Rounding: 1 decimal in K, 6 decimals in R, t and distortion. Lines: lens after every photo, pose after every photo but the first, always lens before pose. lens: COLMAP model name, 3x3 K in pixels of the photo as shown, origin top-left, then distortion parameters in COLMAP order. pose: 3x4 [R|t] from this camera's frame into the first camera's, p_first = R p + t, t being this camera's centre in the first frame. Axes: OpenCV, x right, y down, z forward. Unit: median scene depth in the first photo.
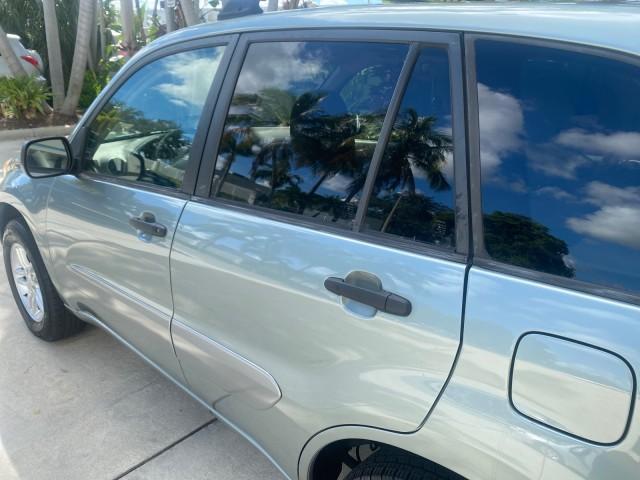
lens RADIAL K [[490.4, 0, 318.7], [0, 490.4, 241.2], [0, 0, 1]] dist [0.039644, -0.048318]
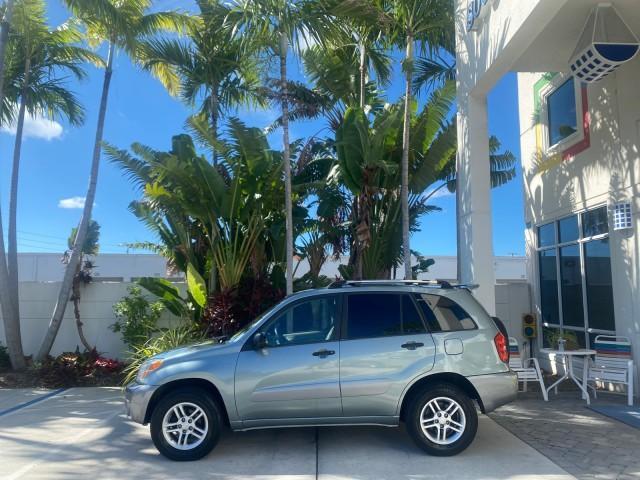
lens RADIAL K [[490.4, 0, 318.7], [0, 490.4, 241.2], [0, 0, 1]] dist [0.039644, -0.048318]
pose [[0.728753, 0.034773, 0.683893, -0.461351], [0.273995, 0.900472, -0.337753, 0.067472], [-0.627571, 0.433522, 0.646694, -0.230430]]
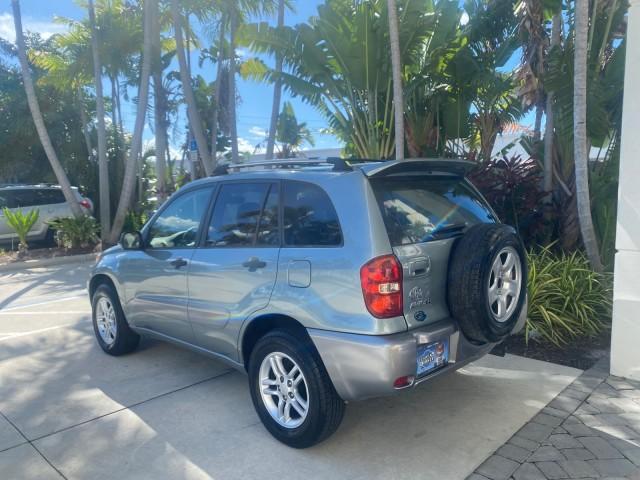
lens RADIAL K [[490.4, 0, 318.7], [0, 490.4, 241.2], [0, 0, 1]] dist [0.039644, -0.048318]
pose [[0.998088, -0.051760, -0.033779, 0.070630], [0.041574, 0.966634, -0.252765, 0.087709], [0.045735, 0.250878, 0.966938, -0.220659]]
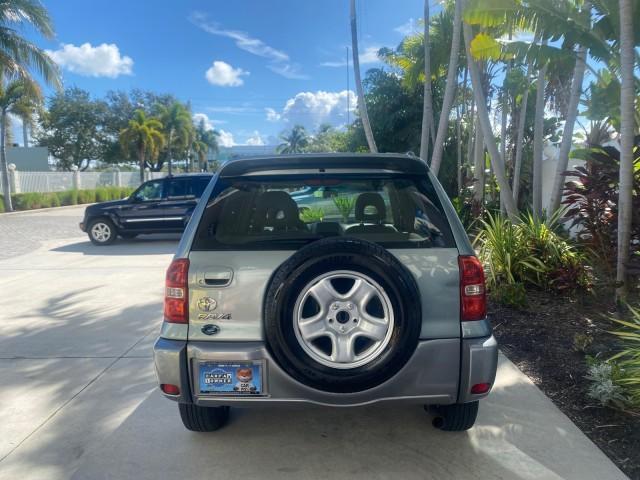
lens RADIAL K [[494.6, 0, 319.7], [0, 494.6, 237.2], [0, 0, 1]] dist [0.008806, -0.001817]
pose [[0.659696, 0.042443, -0.750333, 0.361617], [-0.232066, 0.961116, -0.149668, 0.036902], [0.714805, 0.272862, 0.643894, -0.067561]]
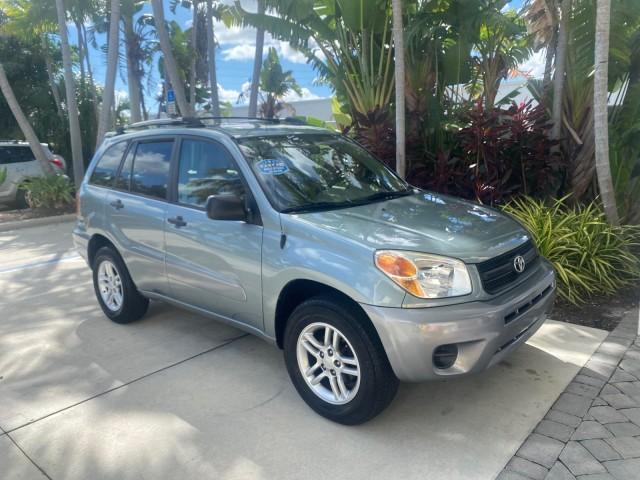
lens RADIAL K [[494.6, 0, 319.7], [0, 494.6, 237.2], [0, 0, 1]] dist [0.008806, -0.001817]
pose [[0.997590, -0.069383, -0.000022, 0.050142], [0.068346, 0.982733, -0.171942, 0.074391], [0.011952, 0.171526, 0.985107, -0.175475]]
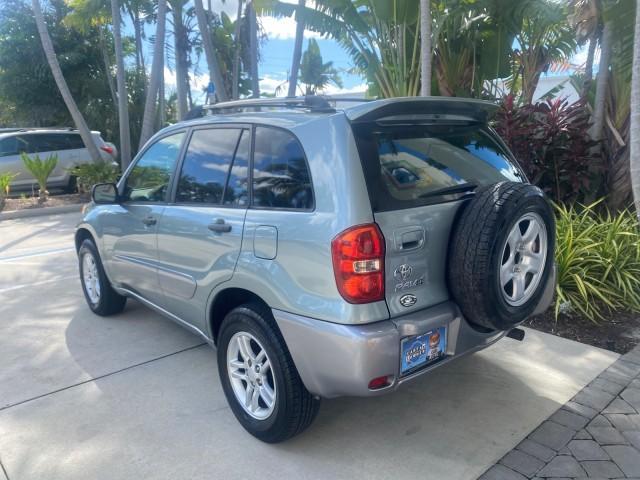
lens RADIAL K [[494.6, 0, 319.7], [0, 494.6, 237.2], [0, 0, 1]] dist [0.008806, -0.001817]
pose [[0.993274, -0.026065, -0.112819, 0.104577], [0.007910, 0.987333, -0.158464, 0.066311], [0.115520, 0.156506, 0.980898, -0.162326]]
